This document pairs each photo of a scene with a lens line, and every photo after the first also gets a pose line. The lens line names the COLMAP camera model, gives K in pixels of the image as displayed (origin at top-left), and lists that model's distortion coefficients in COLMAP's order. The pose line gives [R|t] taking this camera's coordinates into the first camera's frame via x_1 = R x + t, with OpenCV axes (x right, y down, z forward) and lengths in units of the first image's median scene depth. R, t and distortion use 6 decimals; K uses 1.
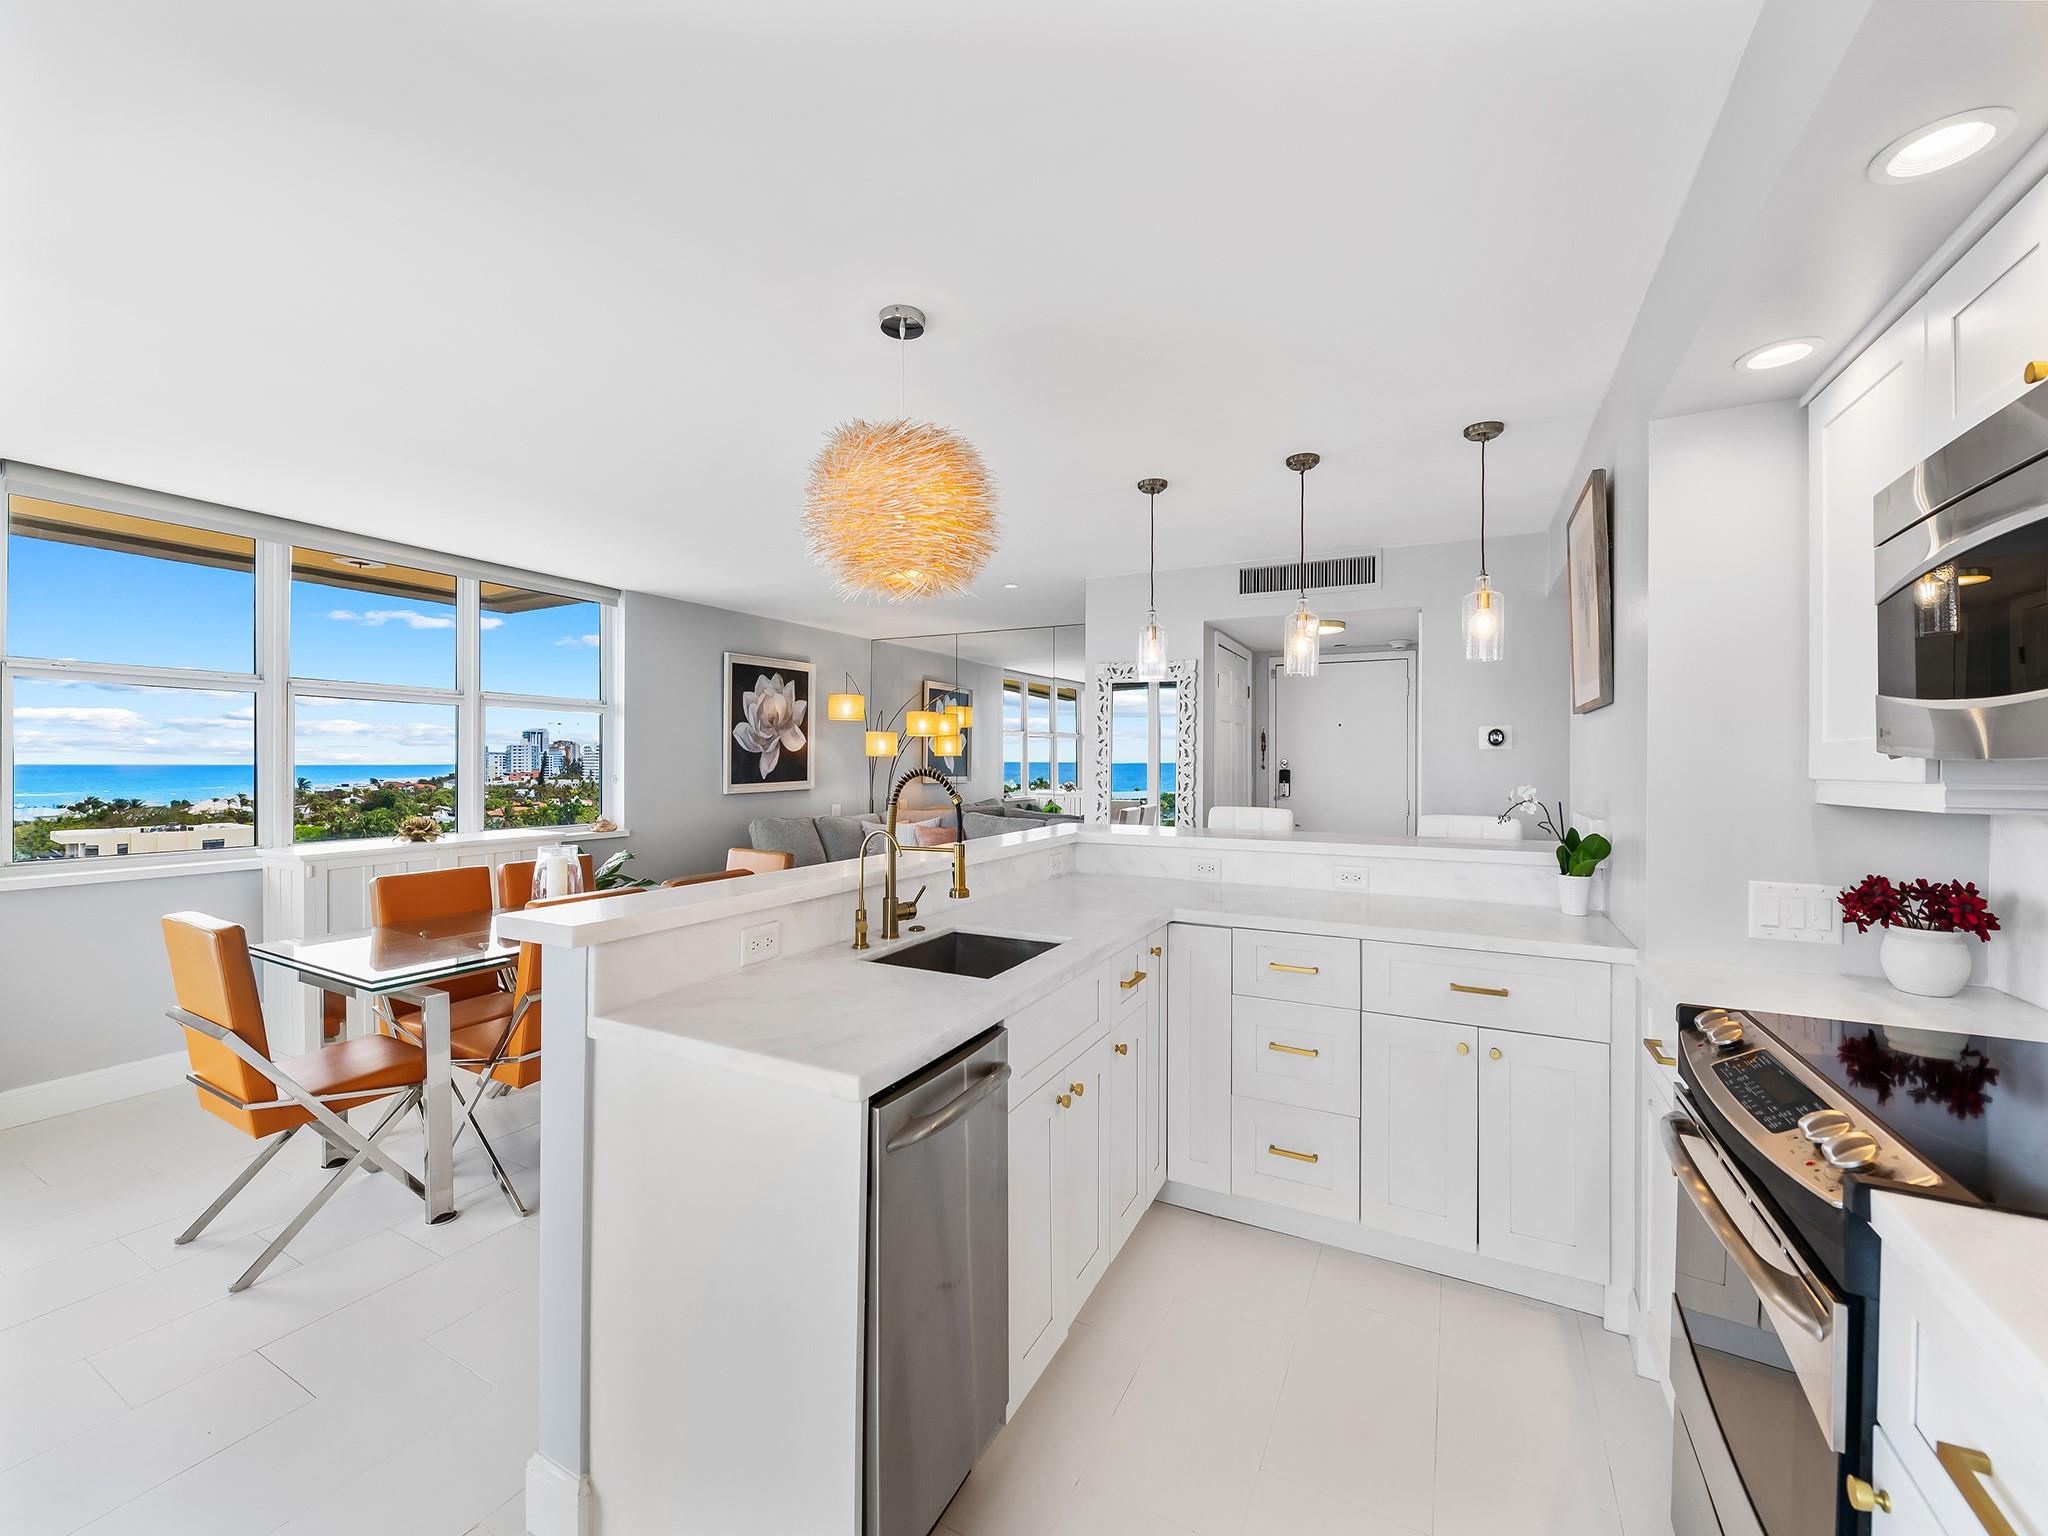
lens RADIAL K [[813.0, 0, 1020.4], [0, 813.0, 765.3], [0, 0, 1]] dist [0.000762, -0.003693]
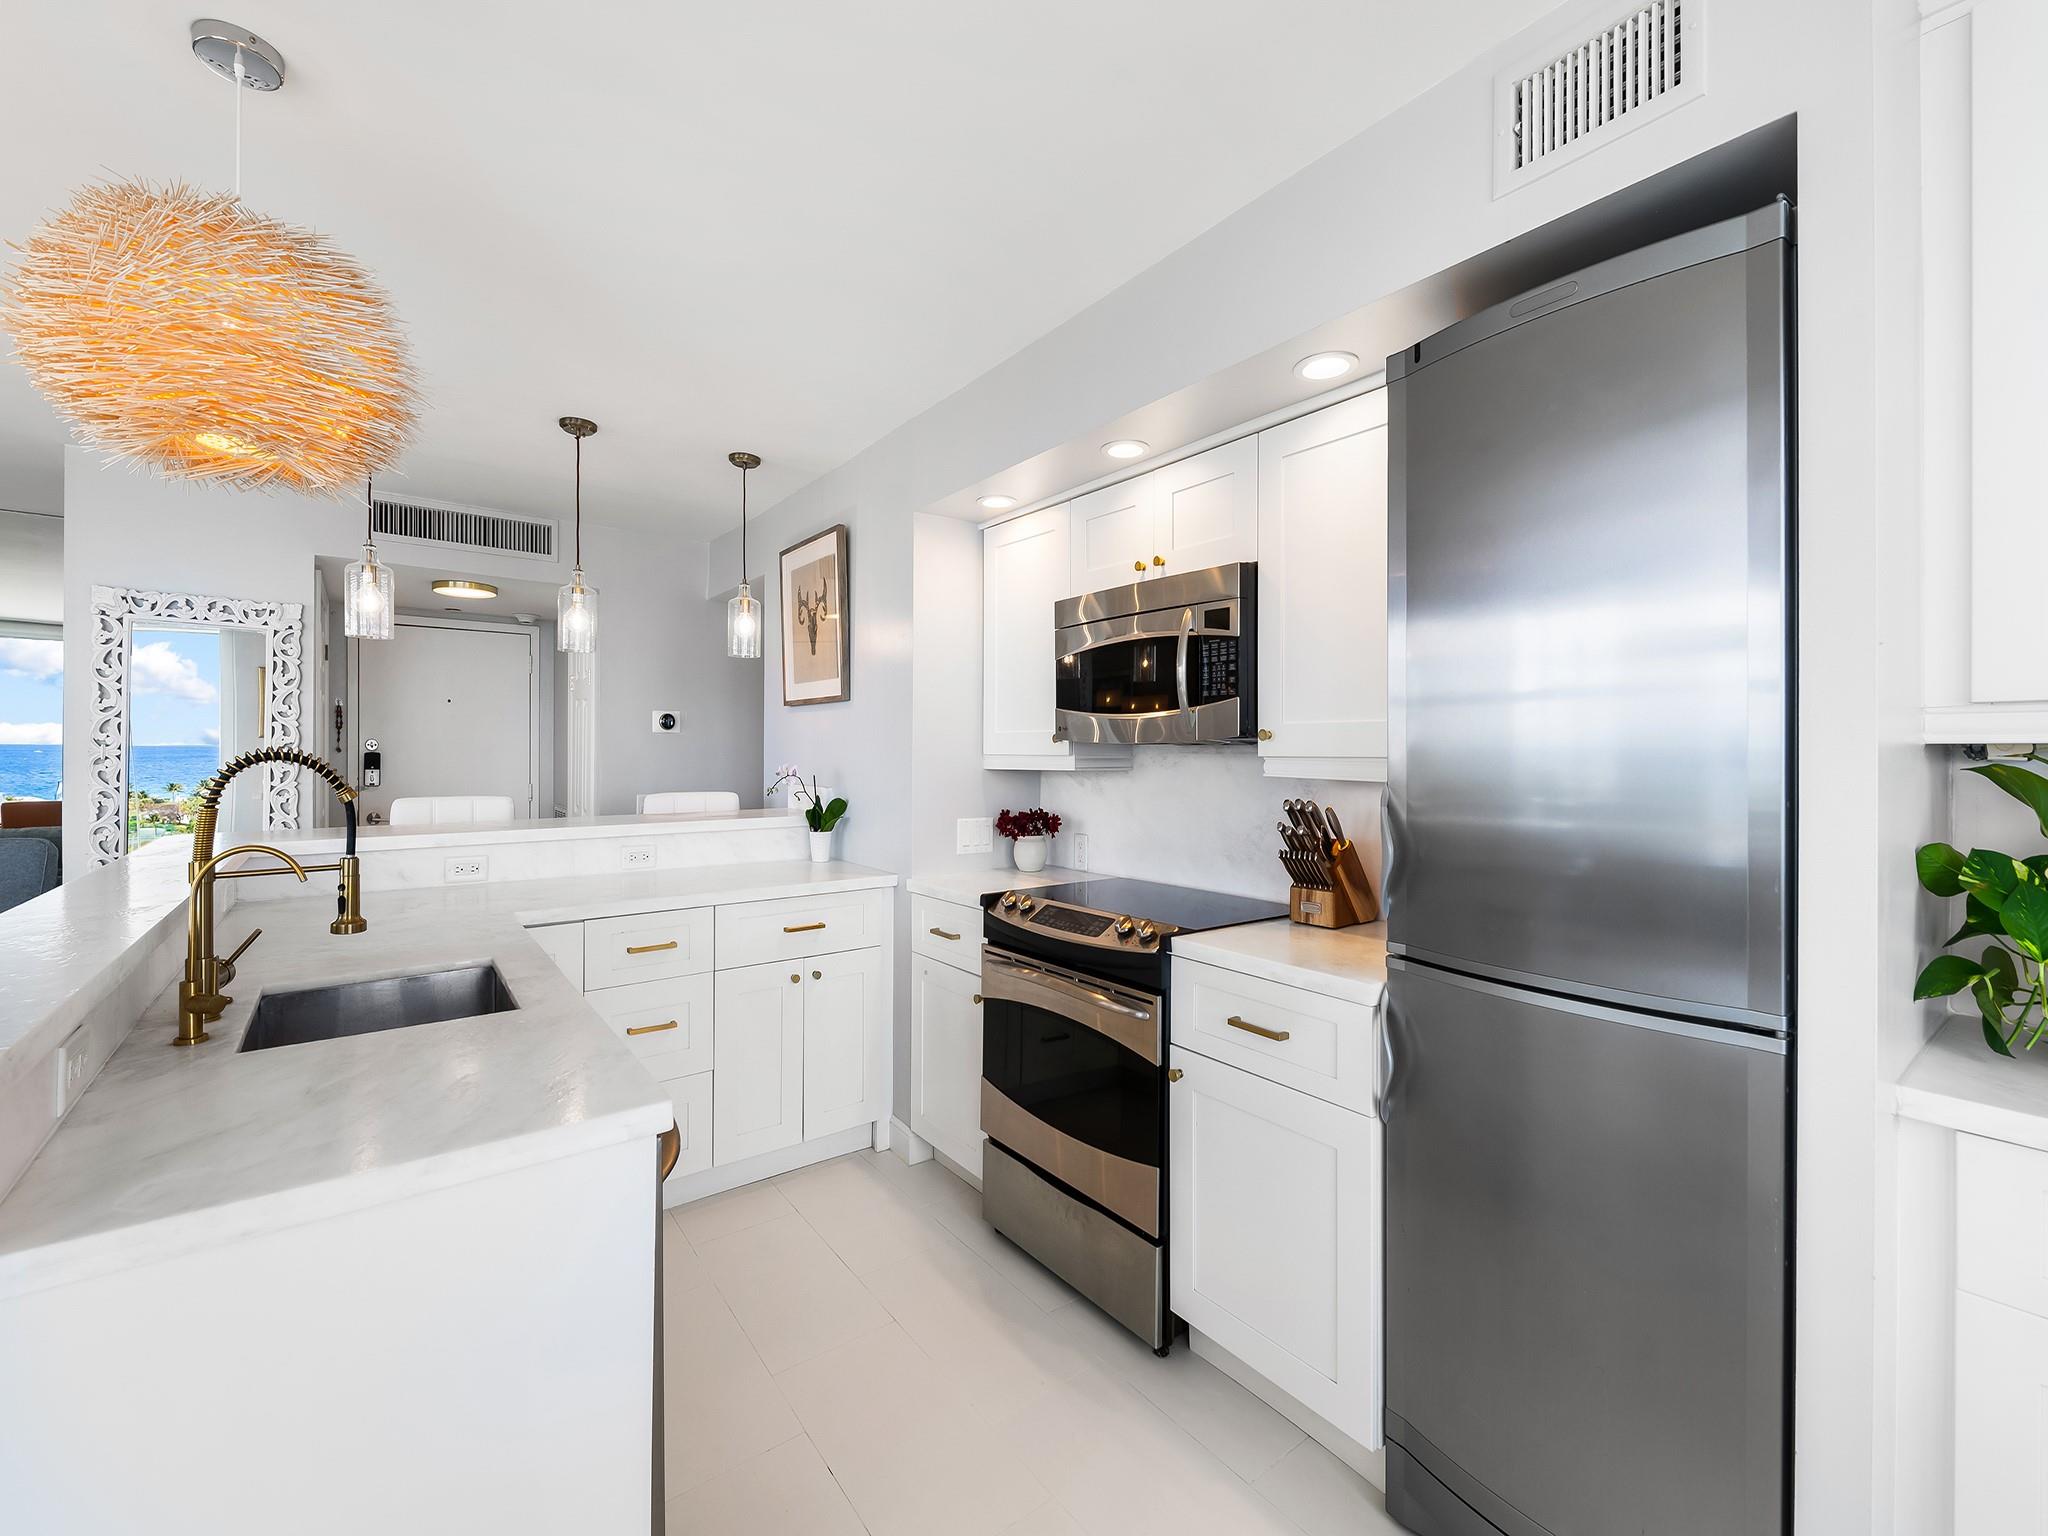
lens RADIAL K [[847.4, 0, 1041.8], [0, 847.4, 752.9], [0, 0, 1]] dist [-0.001080, -0.003173]
pose [[0.408087, -0.005459, 0.912927, -0.461890], [0.000397, 0.999983, 0.005802, 0.002563], [-0.912943, -0.002006, 0.408083, 0.142878]]
